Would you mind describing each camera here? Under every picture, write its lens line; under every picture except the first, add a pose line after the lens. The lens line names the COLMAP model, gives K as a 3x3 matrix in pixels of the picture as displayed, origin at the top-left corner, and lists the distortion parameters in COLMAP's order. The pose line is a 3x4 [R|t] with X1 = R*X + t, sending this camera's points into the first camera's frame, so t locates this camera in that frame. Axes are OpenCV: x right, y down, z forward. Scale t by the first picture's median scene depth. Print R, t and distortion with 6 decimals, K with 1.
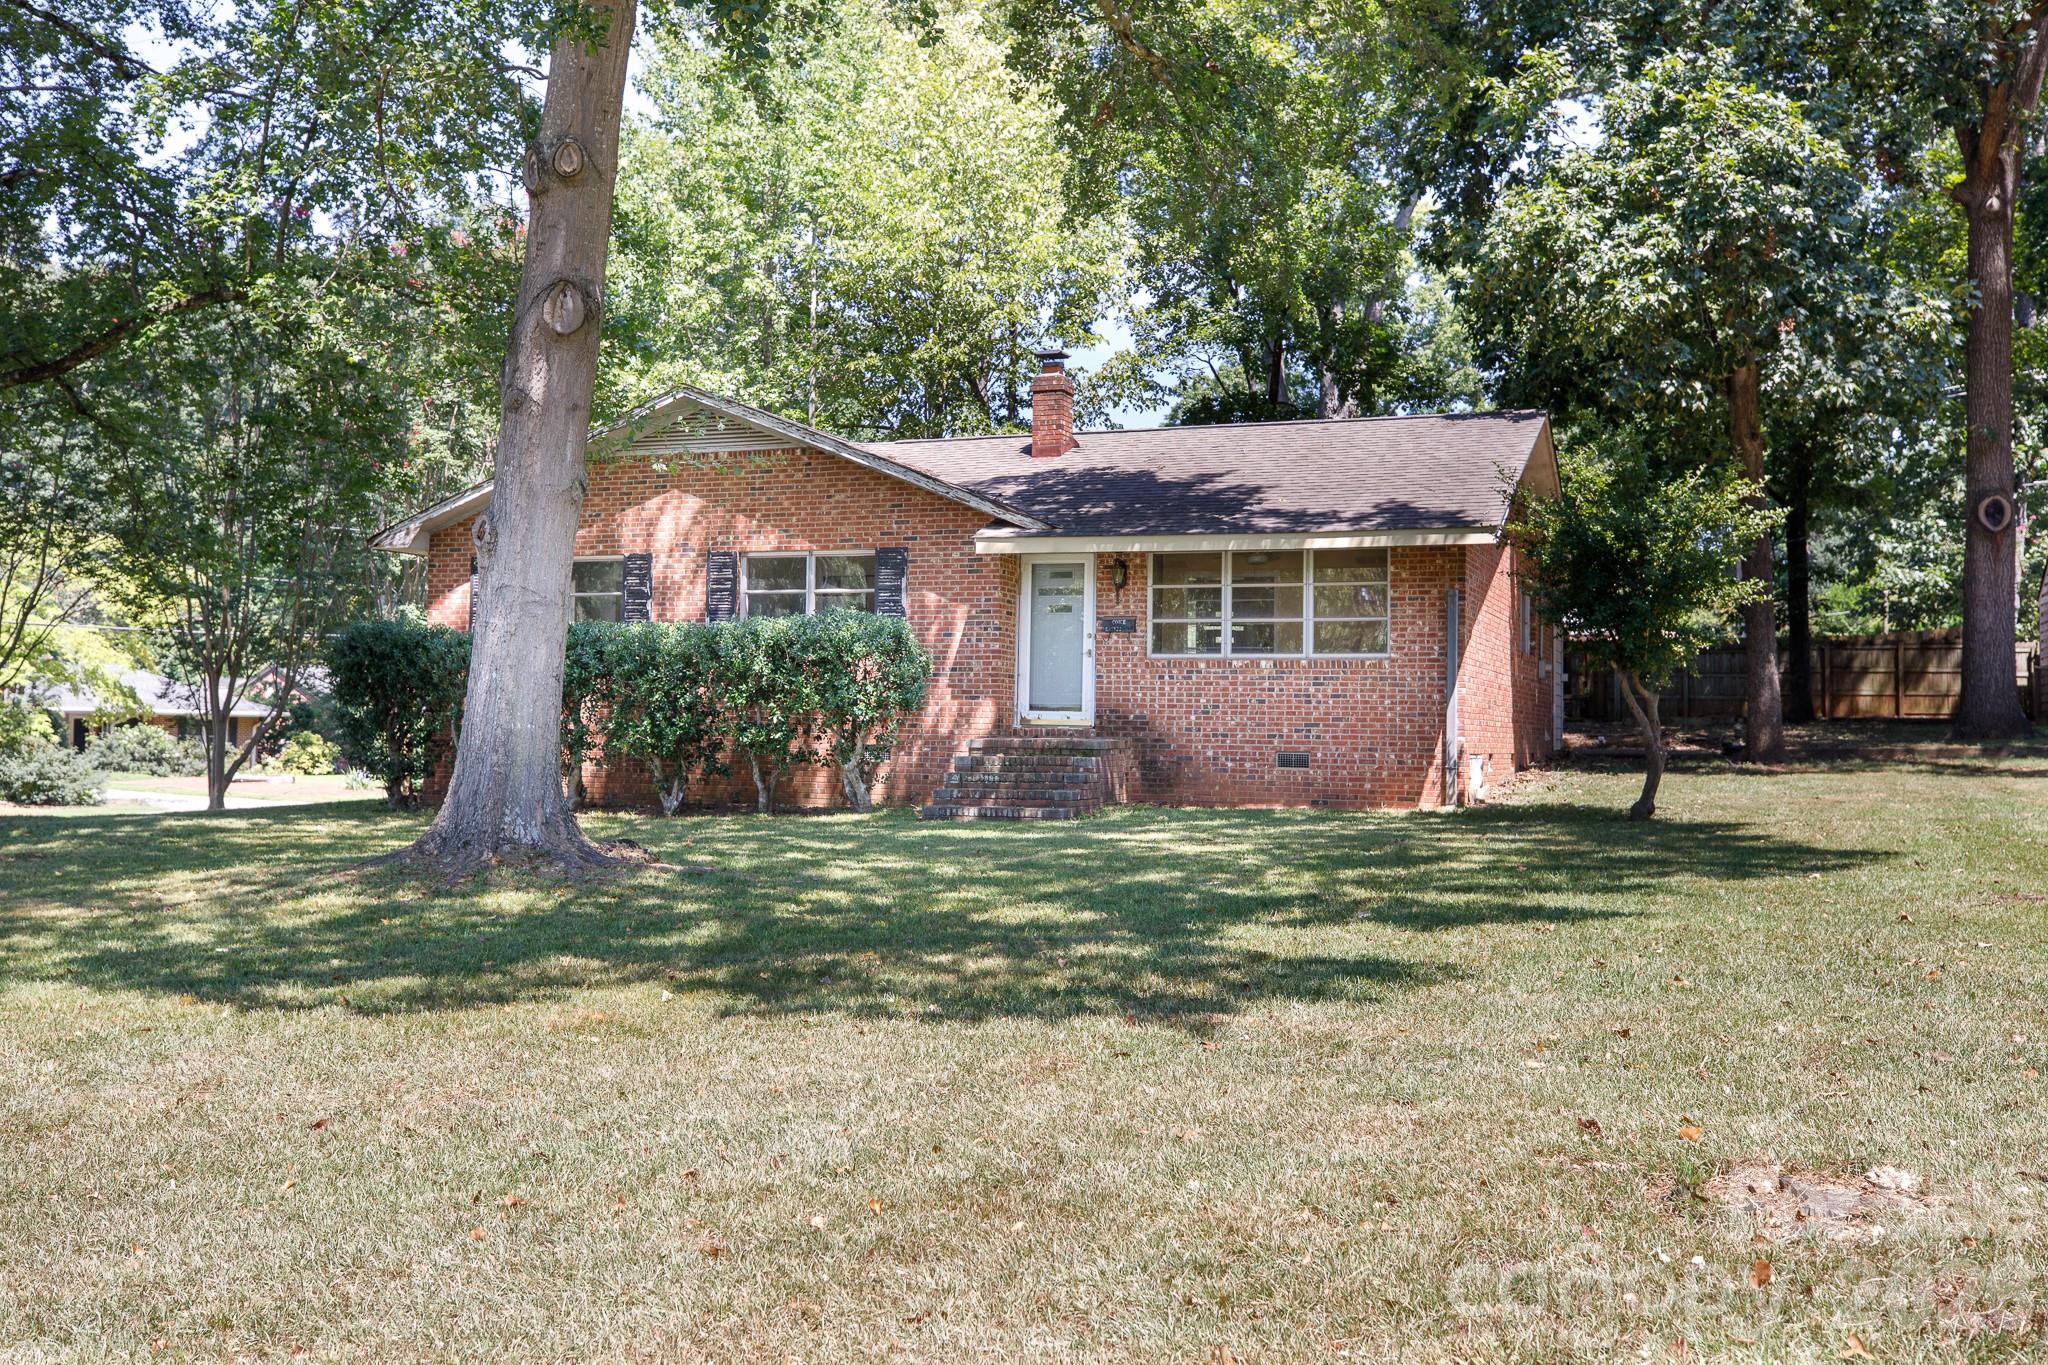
lens RADIAL K [[1939.5, 0, 1024.0], [0, 1939.5, 682.5], [0, 0, 1]] dist [0.011157, 0.007292]
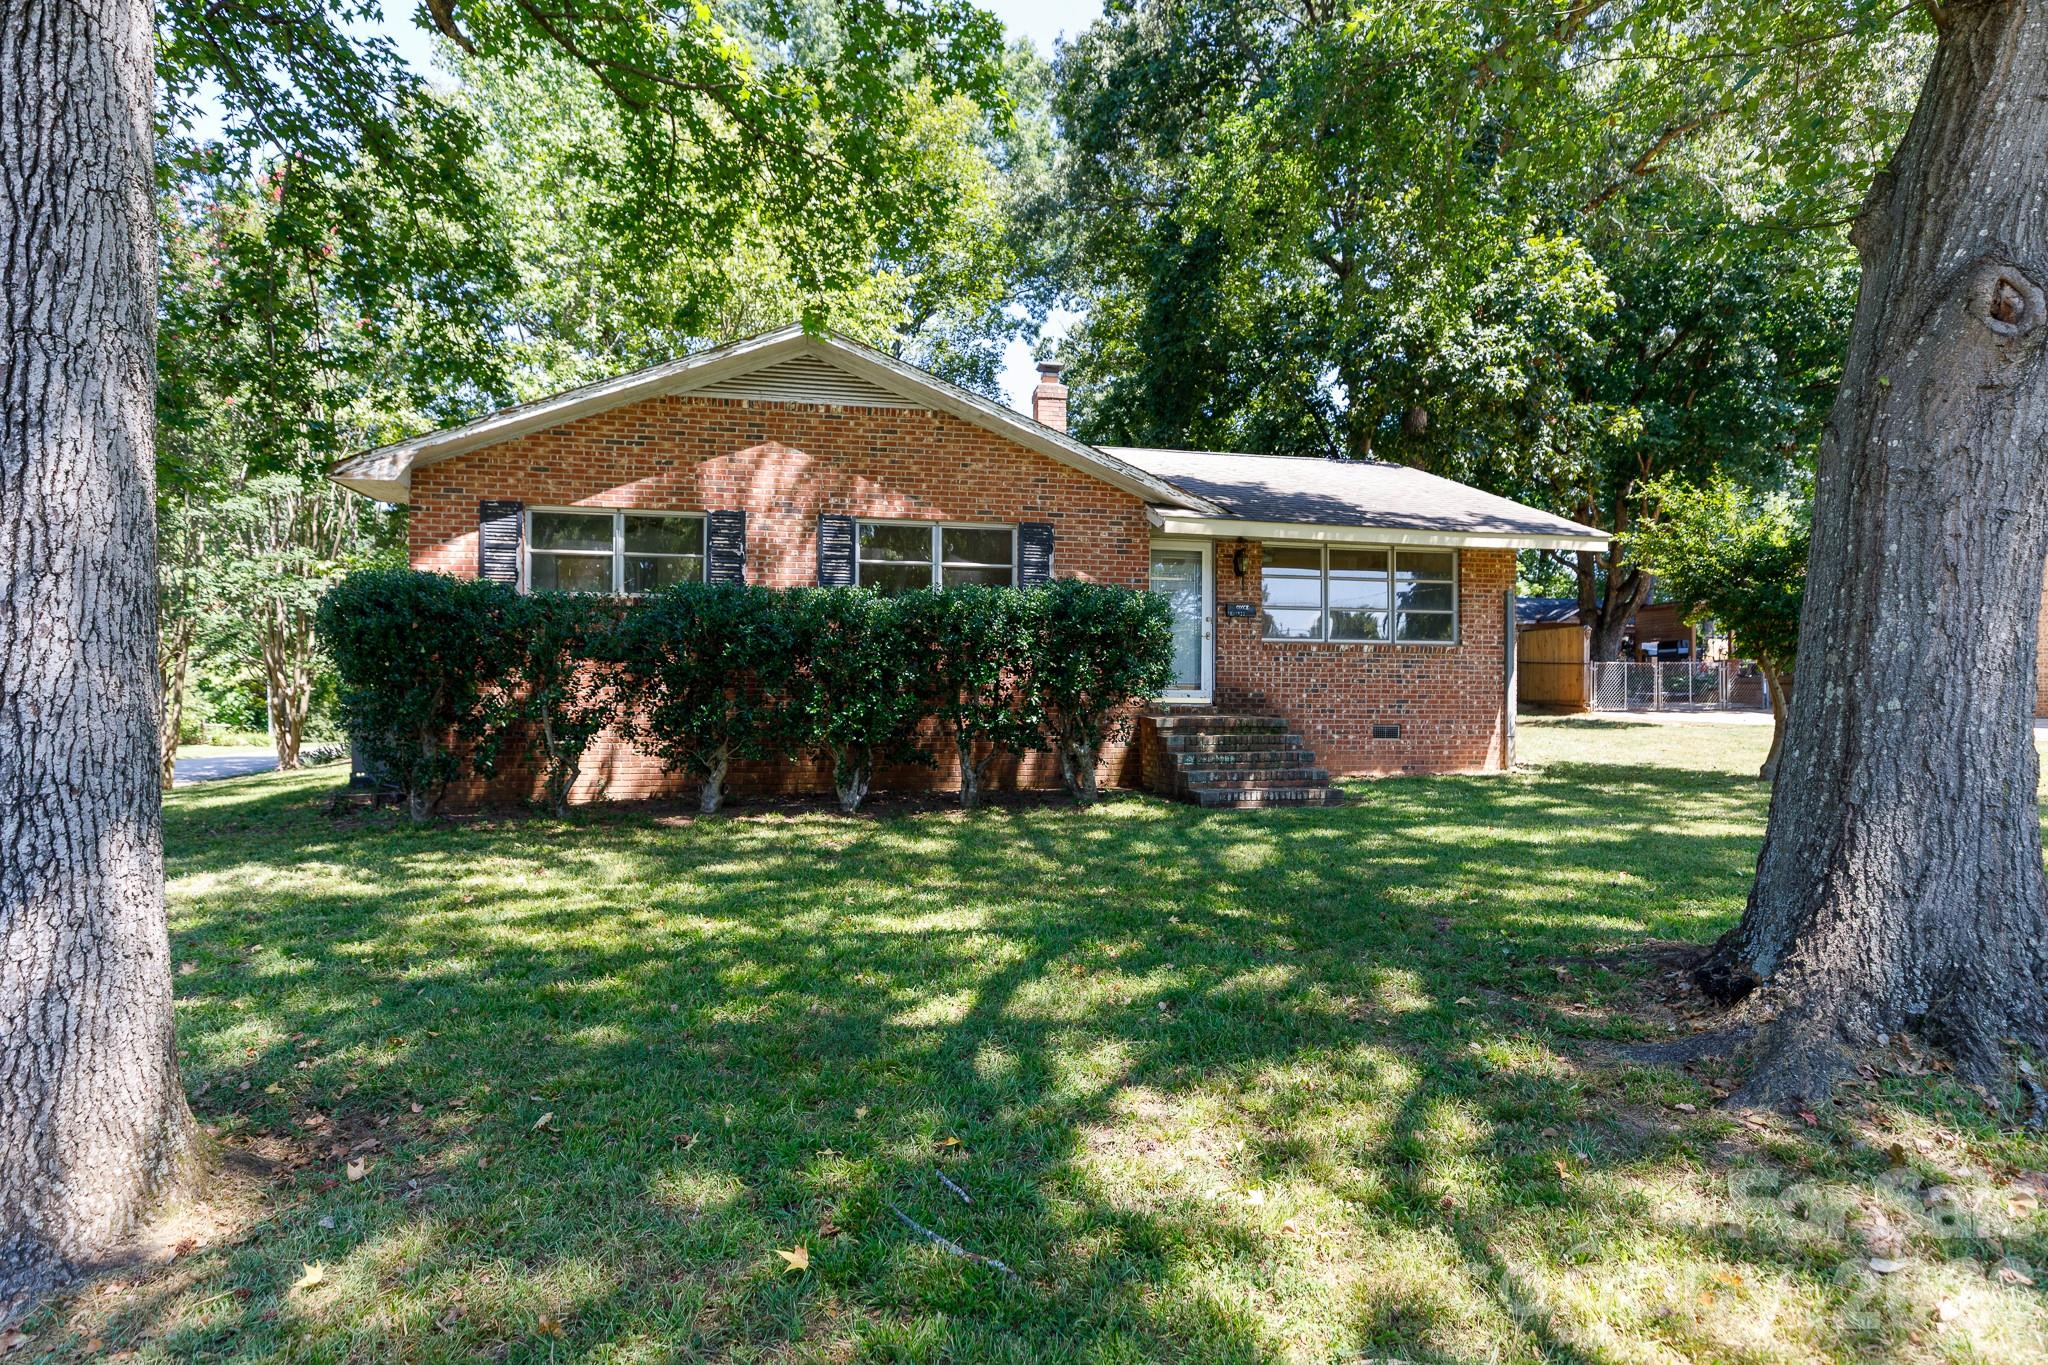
lens RADIAL K [[1048.3, 0, 1024.0], [0, 1048.3, 682.5], [0, 0, 1]] dist [-0.004084, -0.000856]
pose [[0.847541, -0.000187, 0.530730, -0.351675], [-0.009137, 0.999847, 0.014944, 0.003069], [-0.530652, -0.017515, 0.847409, 0.549757]]
